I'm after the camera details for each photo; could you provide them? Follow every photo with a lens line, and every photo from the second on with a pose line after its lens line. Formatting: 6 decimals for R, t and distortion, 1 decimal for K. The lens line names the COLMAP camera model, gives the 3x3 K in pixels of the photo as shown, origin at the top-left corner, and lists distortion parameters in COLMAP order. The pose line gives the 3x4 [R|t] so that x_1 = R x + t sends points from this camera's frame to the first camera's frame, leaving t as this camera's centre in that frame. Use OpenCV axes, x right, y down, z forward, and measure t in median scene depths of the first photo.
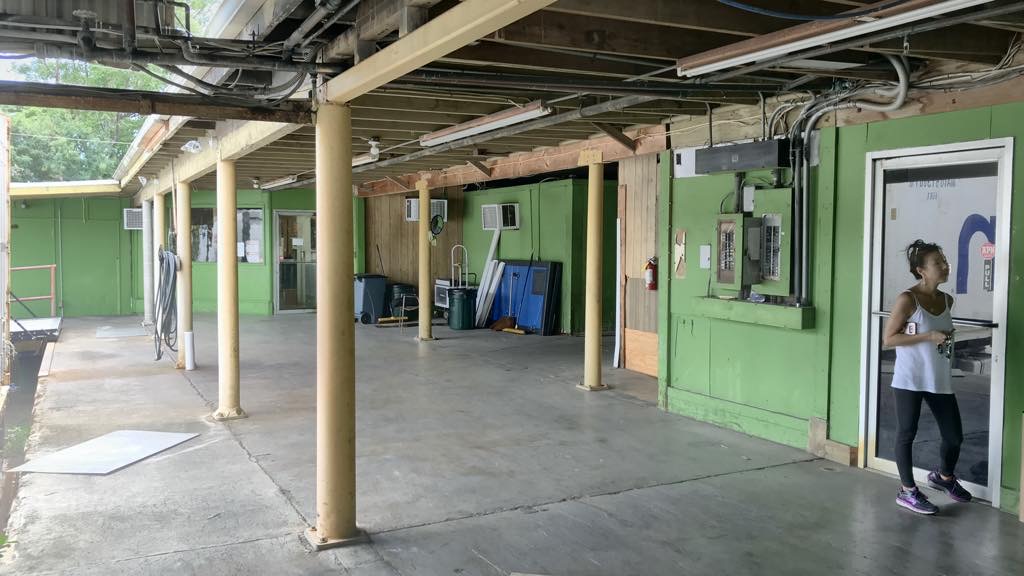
lens RADIAL K [[850.8, 0, 506.2], [0, 850.8, 285.0], [0, 0, 1]] dist [0.025103, -0.006005]
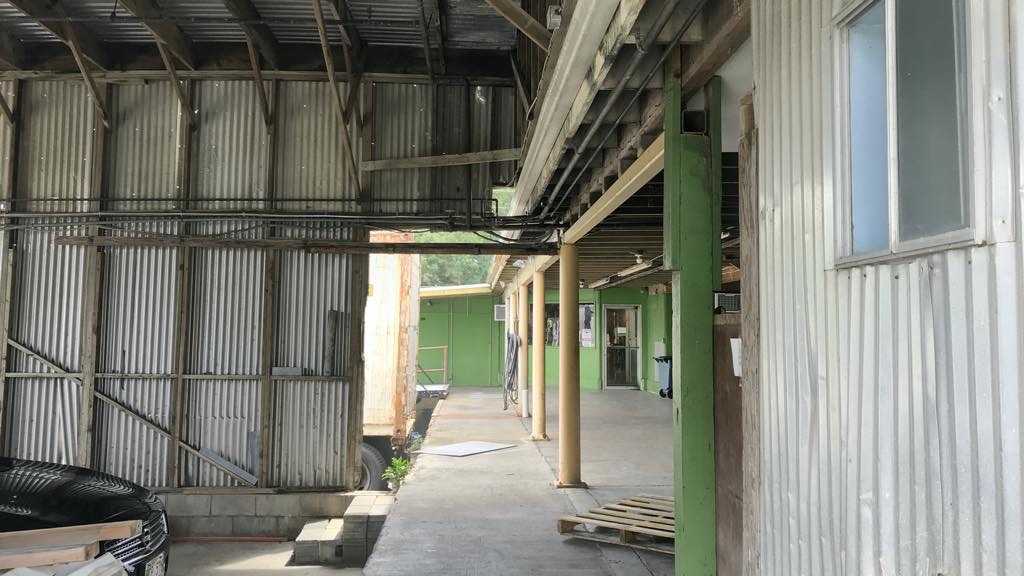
lens RADIAL K [[850.8, 0, 506.2], [0, 850.8, 285.0], [0, 0, 1]] dist [0.025103, -0.006005]
pose [[0.911005, -0.022036, -0.411806, 0.184540], [-0.024295, 0.993969, -0.106934, 0.033038], [0.411679, 0.107422, 0.904976, -0.308267]]
